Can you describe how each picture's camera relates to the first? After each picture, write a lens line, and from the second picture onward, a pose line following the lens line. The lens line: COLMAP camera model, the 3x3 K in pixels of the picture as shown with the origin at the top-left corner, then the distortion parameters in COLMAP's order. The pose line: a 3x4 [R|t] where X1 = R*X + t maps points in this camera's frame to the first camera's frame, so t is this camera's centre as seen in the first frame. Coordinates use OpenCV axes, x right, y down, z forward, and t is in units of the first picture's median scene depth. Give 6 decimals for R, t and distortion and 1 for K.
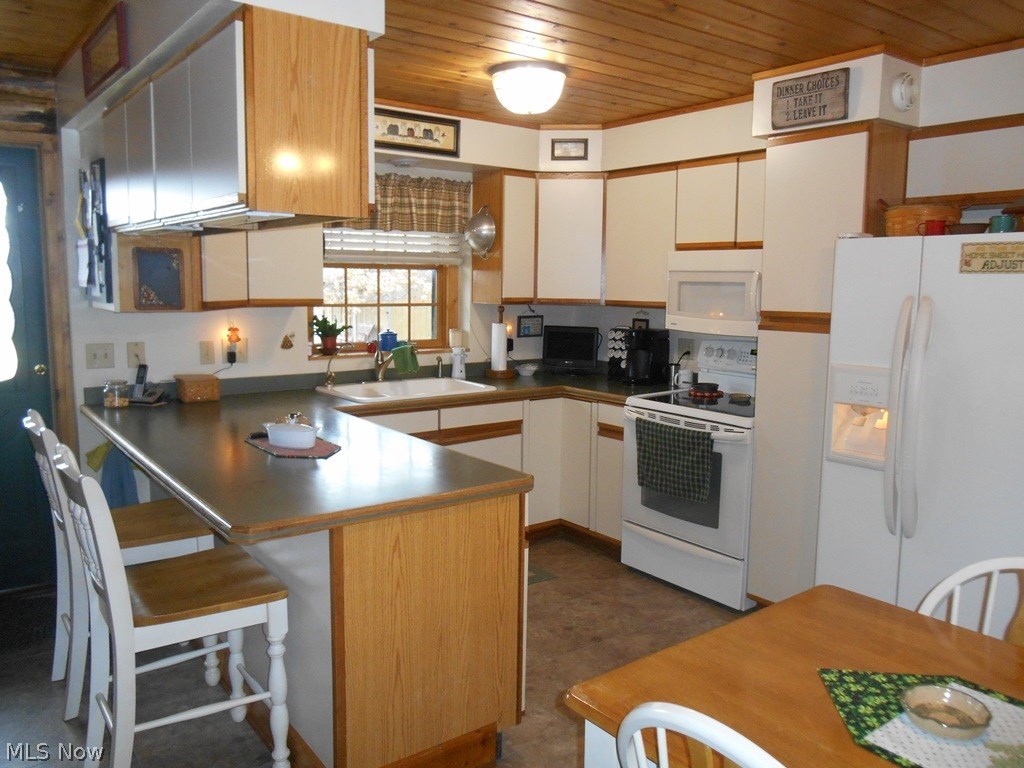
lens RADIAL K [[792.7, 0, 514.5], [0, 792.7, 386.2], [0, 0, 1]] dist [-0.028896, 0.013161]
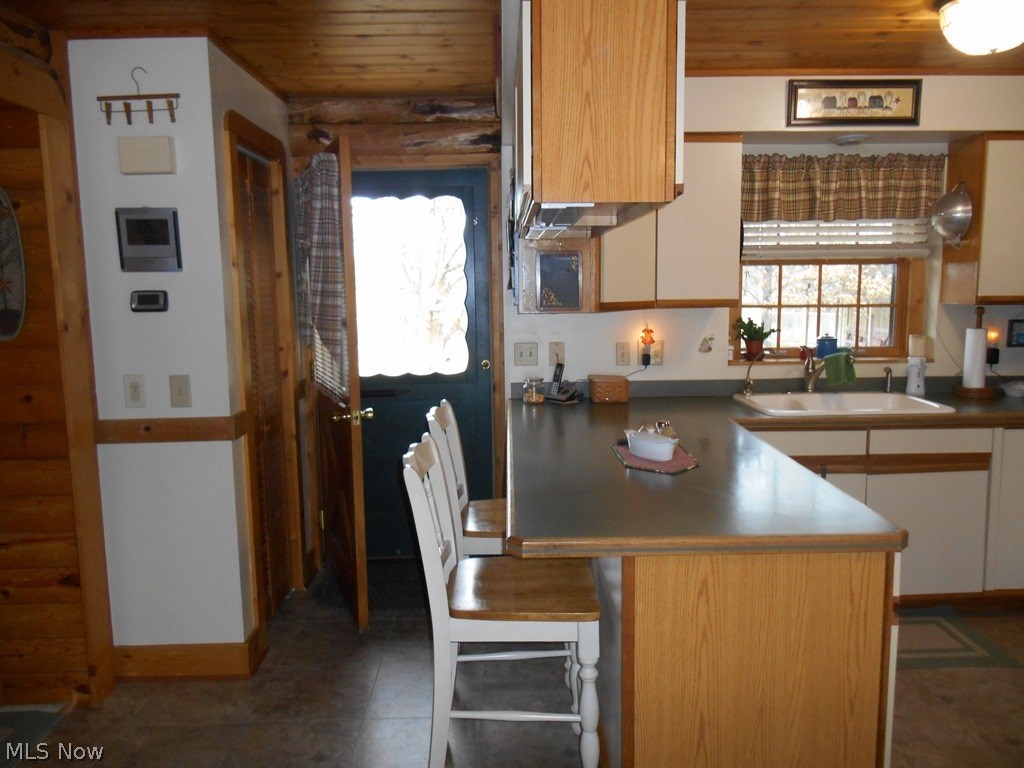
lens RADIAL K [[792.7, 0, 514.5], [0, 792.7, 386.2], [0, 0, 1]] dist [-0.028896, 0.013161]
pose [[0.801069, 0.053443, -0.596182, 0.092211], [-0.056040, 0.998328, 0.014194, -0.007616], [0.595943, 0.022040, 0.802724, 0.102862]]
